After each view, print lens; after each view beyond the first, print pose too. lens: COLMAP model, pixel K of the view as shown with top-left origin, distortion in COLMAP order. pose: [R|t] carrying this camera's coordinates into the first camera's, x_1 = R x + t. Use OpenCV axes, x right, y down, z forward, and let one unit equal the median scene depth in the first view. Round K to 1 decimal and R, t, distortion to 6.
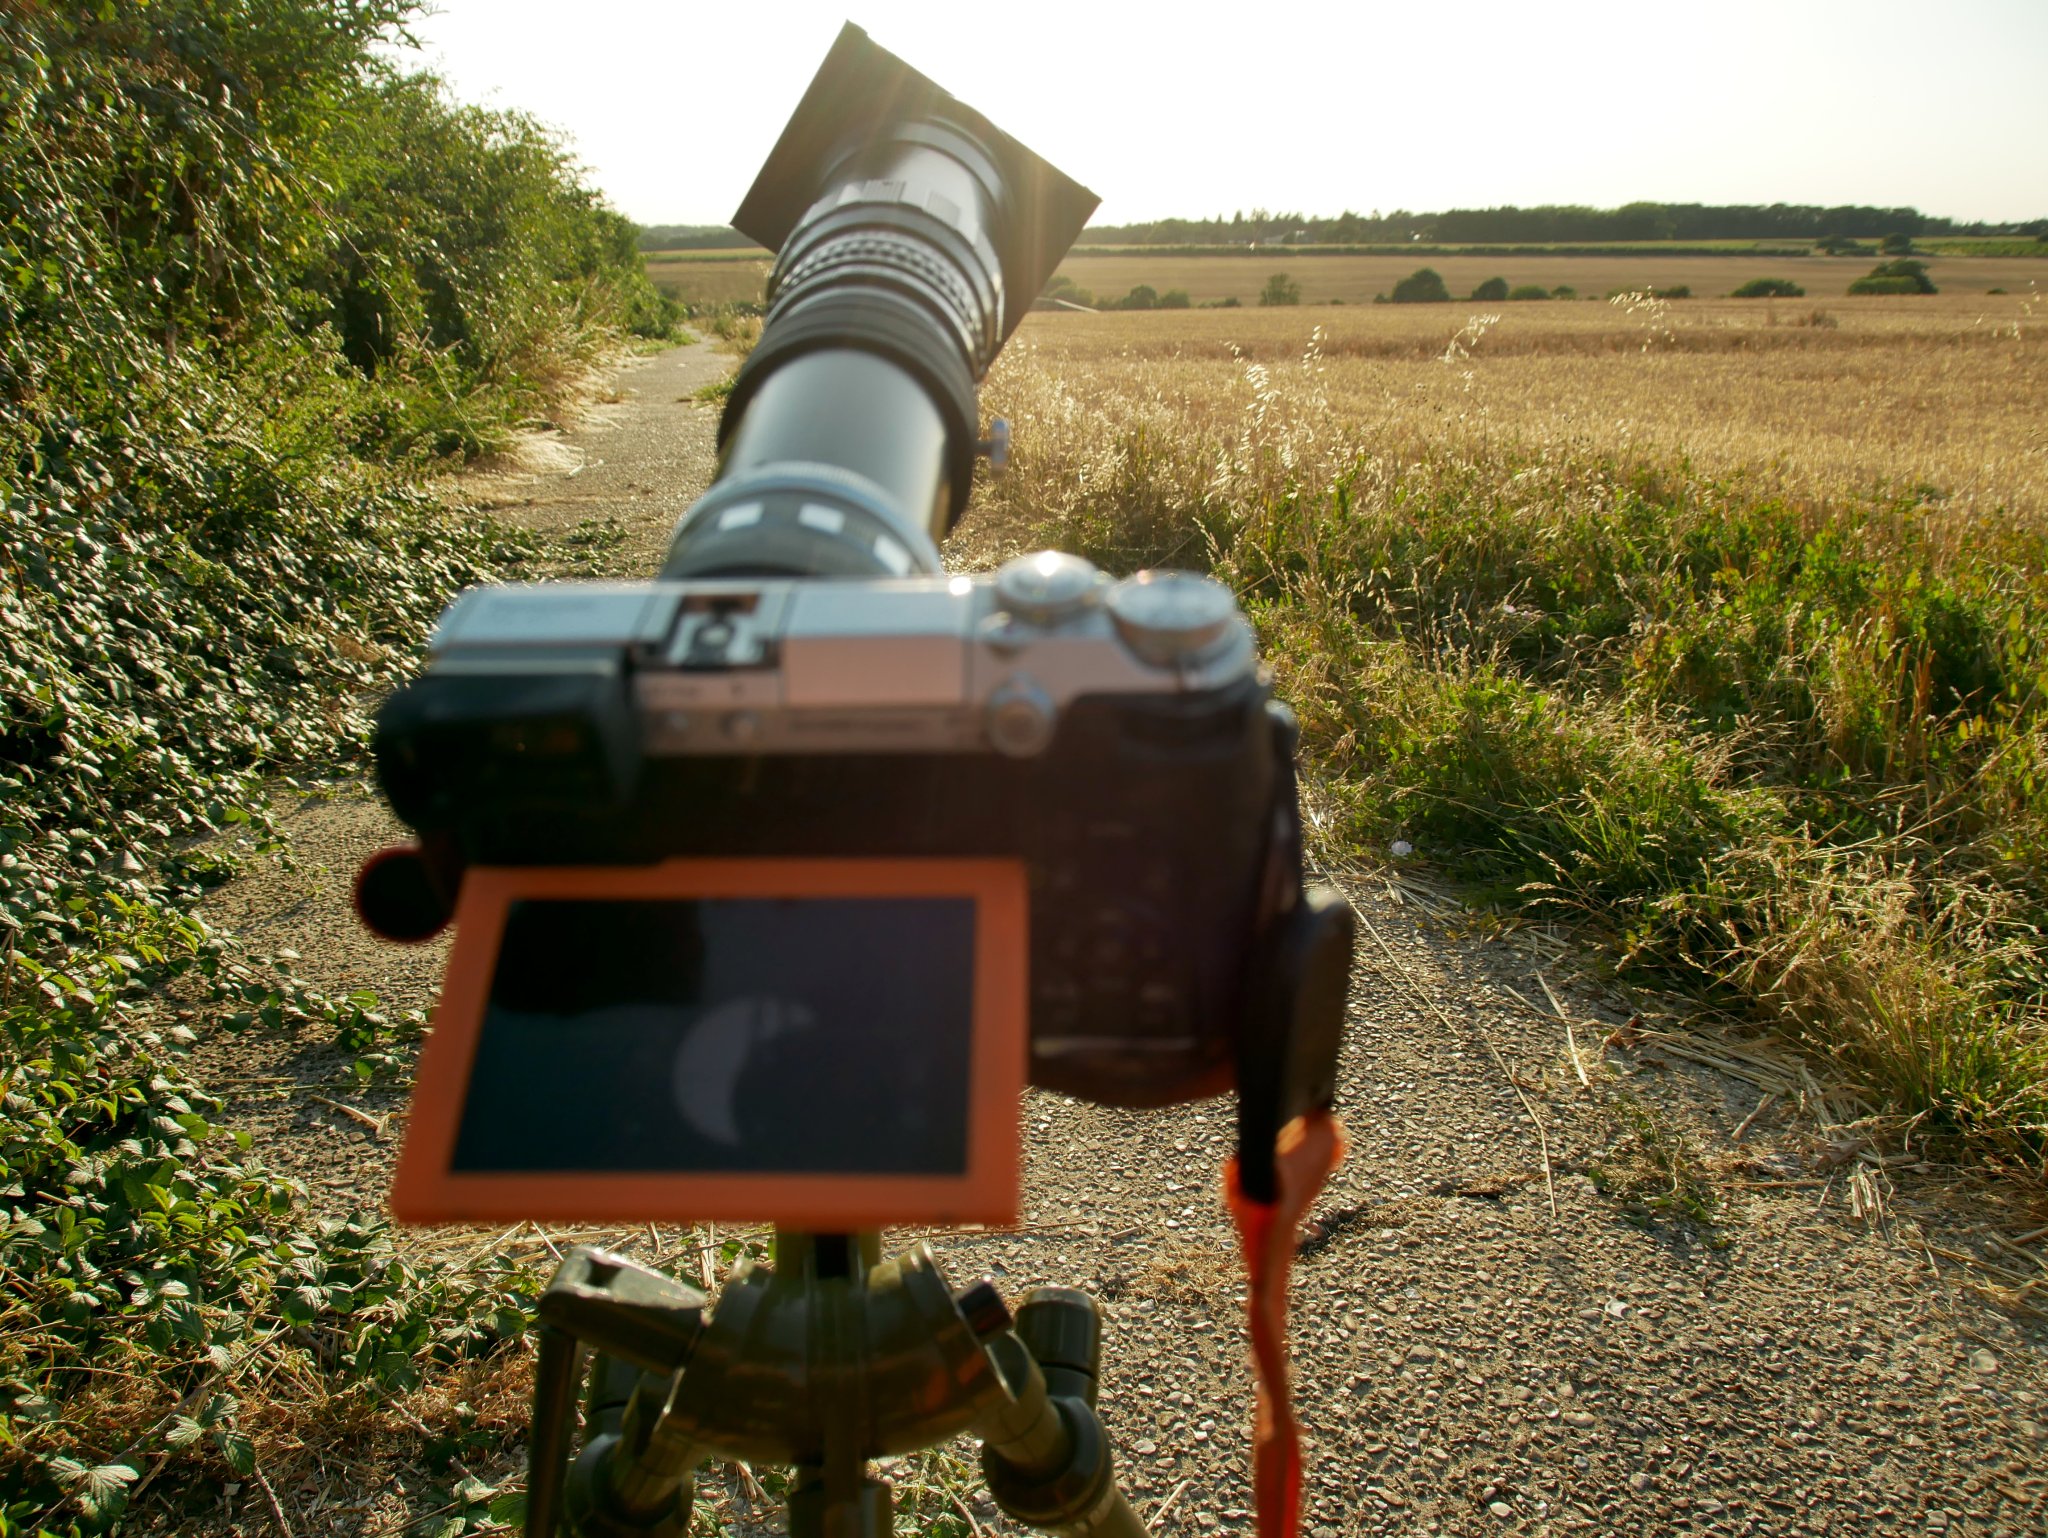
lens RADIAL K [[1667.9, 0, 1028.0], [0, 1667.9, 775.6], [0, 0, 1]] dist [-0.028214, 0.000334]
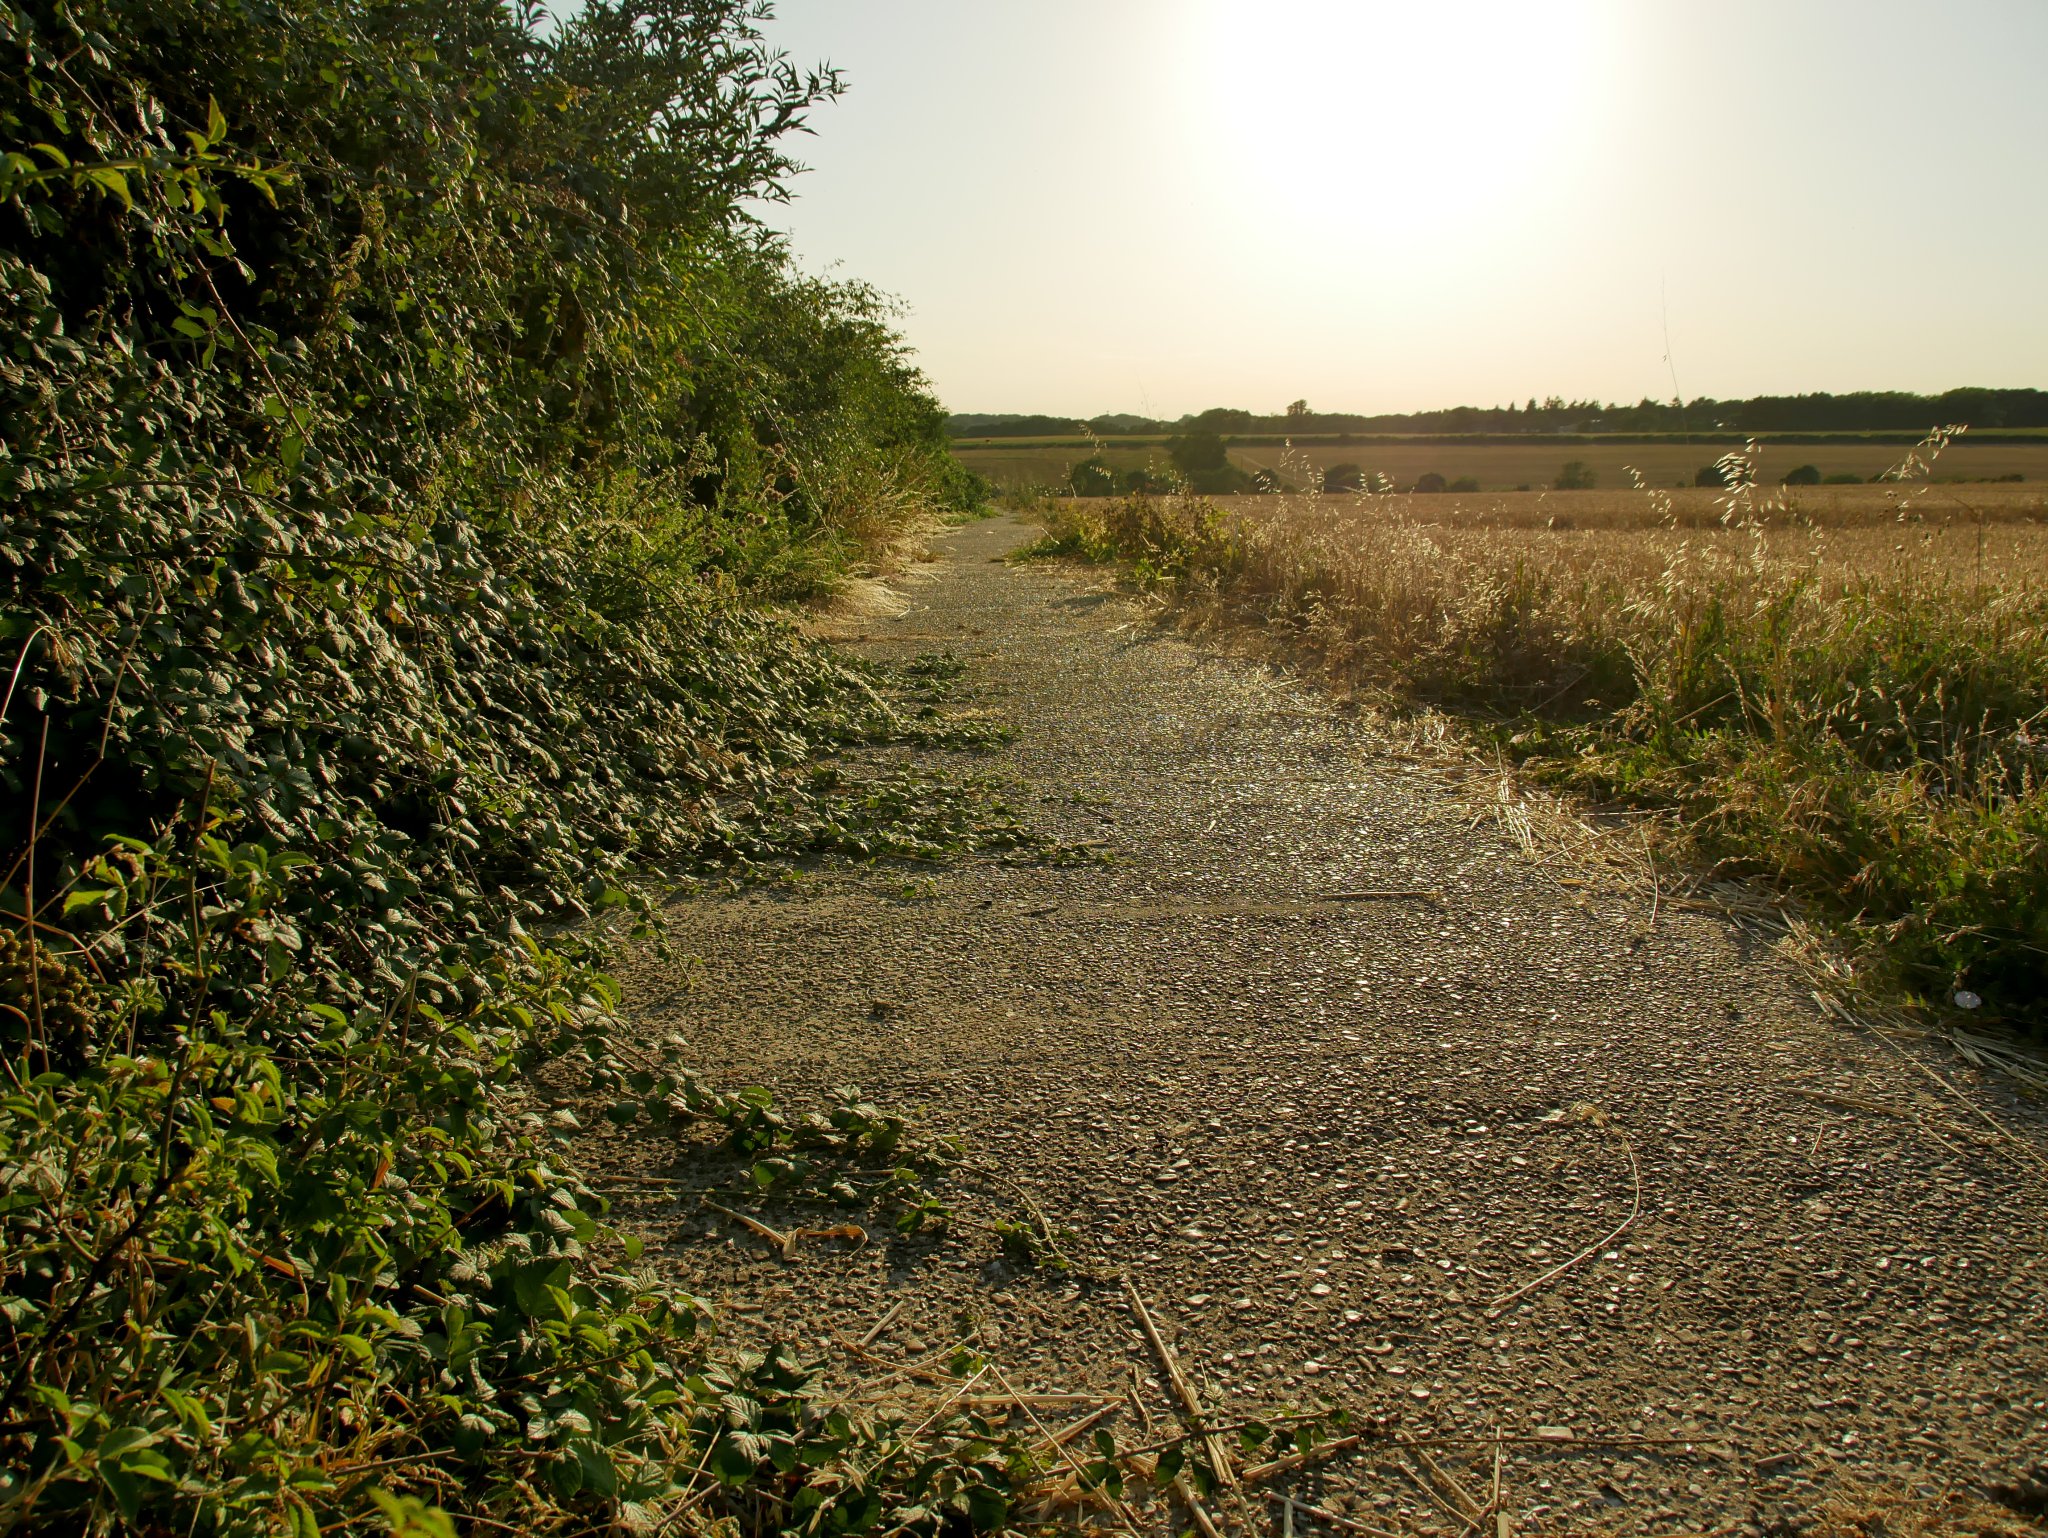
lens RADIAL K [[1667.9, 0, 1026.2], [0, 1667.9, 769.7], [0, 0, 1]] dist [-0.028214, 0.000334]
pose [[0.985610, 0.032745, -0.165836, -0.134525], [-0.050517, 0.993282, -0.104109, 0.052902], [0.161313, 0.110989, 0.980642, 0.161360]]
